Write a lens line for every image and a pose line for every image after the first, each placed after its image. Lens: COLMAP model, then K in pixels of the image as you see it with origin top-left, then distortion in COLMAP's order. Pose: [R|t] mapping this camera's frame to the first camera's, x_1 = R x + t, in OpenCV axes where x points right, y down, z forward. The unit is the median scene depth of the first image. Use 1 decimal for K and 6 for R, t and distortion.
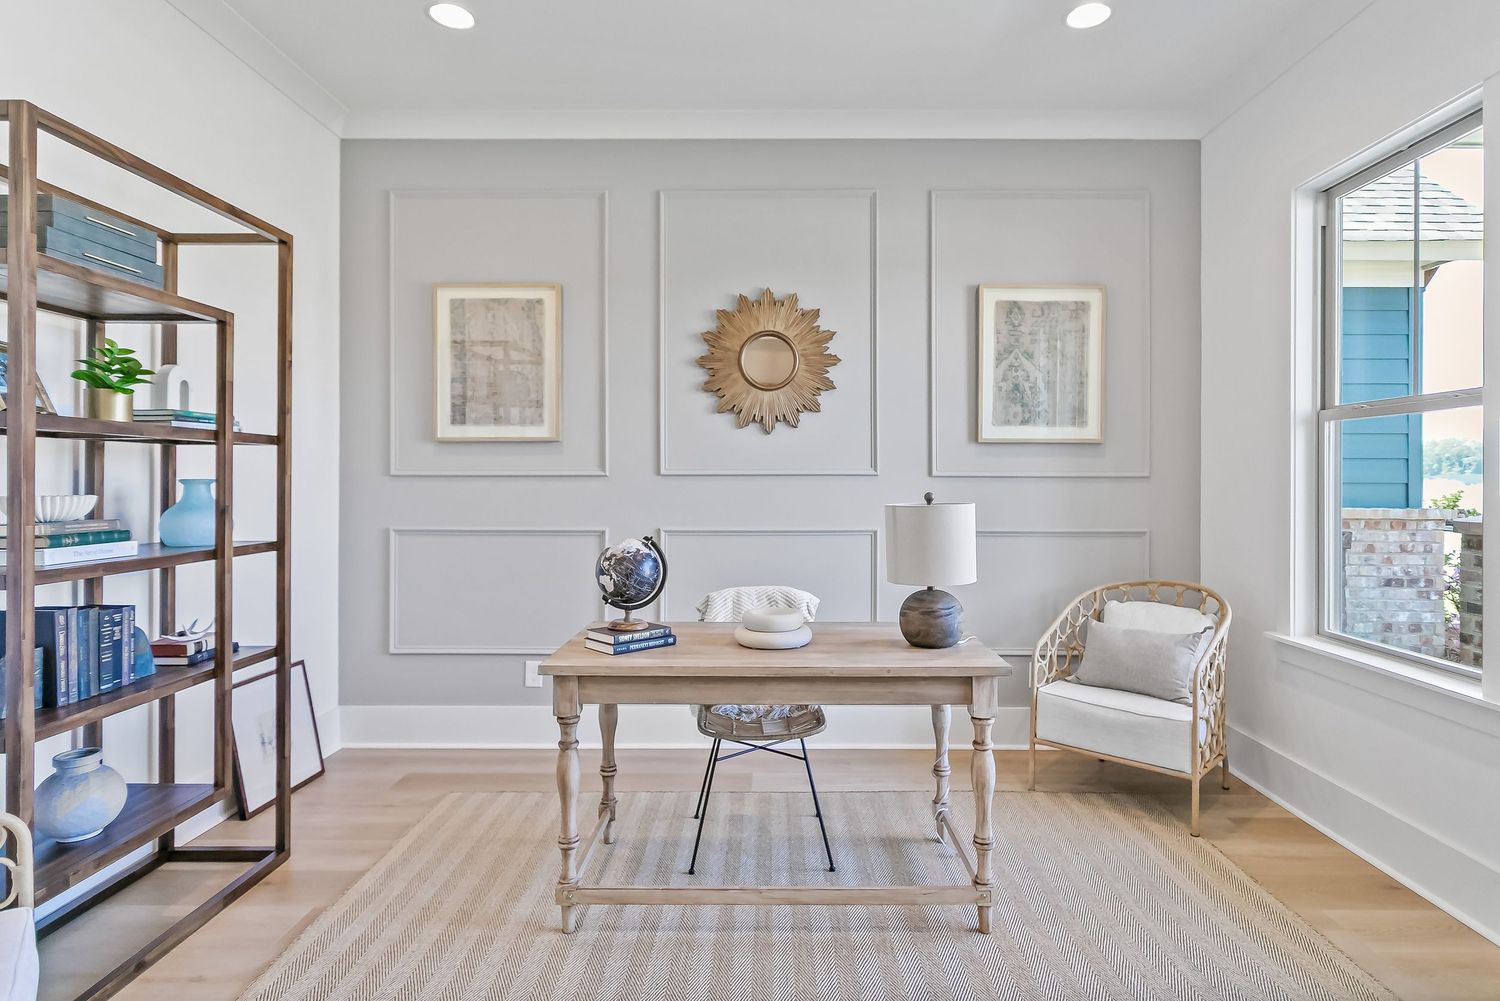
lens RADIAL K [[838.0, 0, 761.3], [0, 838.0, 475.3], [0, 0, 1]] dist [-0.000944, -0.001255]
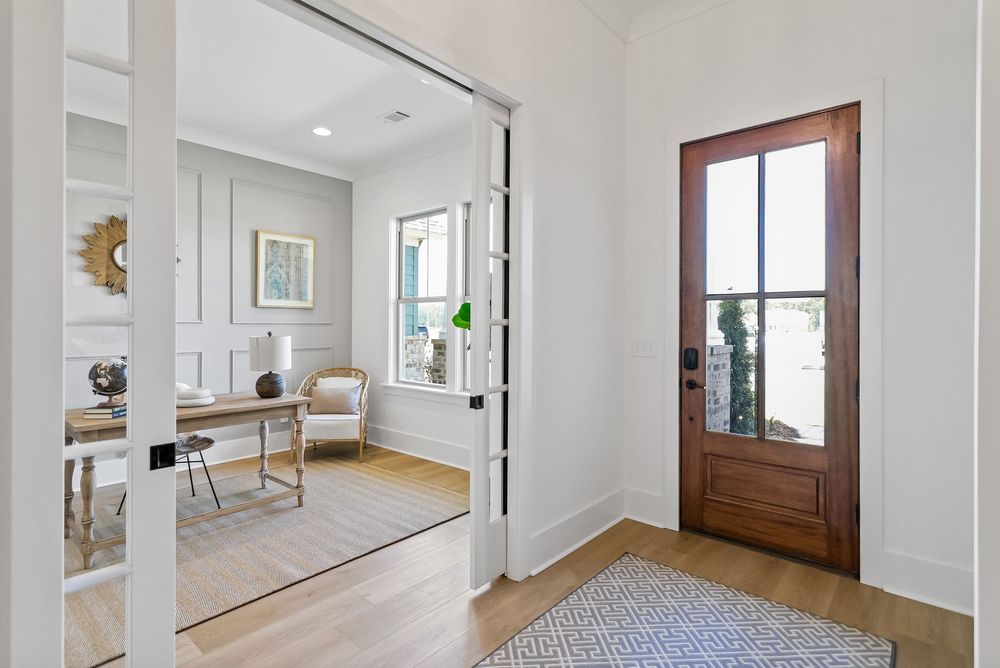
lens RADIAL K [[495.1, 0, 499.8], [0, 495.1, 327.3], [0, 0, 1]] dist [0.000330, 0.000068]
pose [[0.652026, -0.006845, 0.758165, -0.318769], [-0.003778, 0.999918, 0.012277, -0.007756], [-0.758187, -0.010869, 0.651947, -0.282882]]
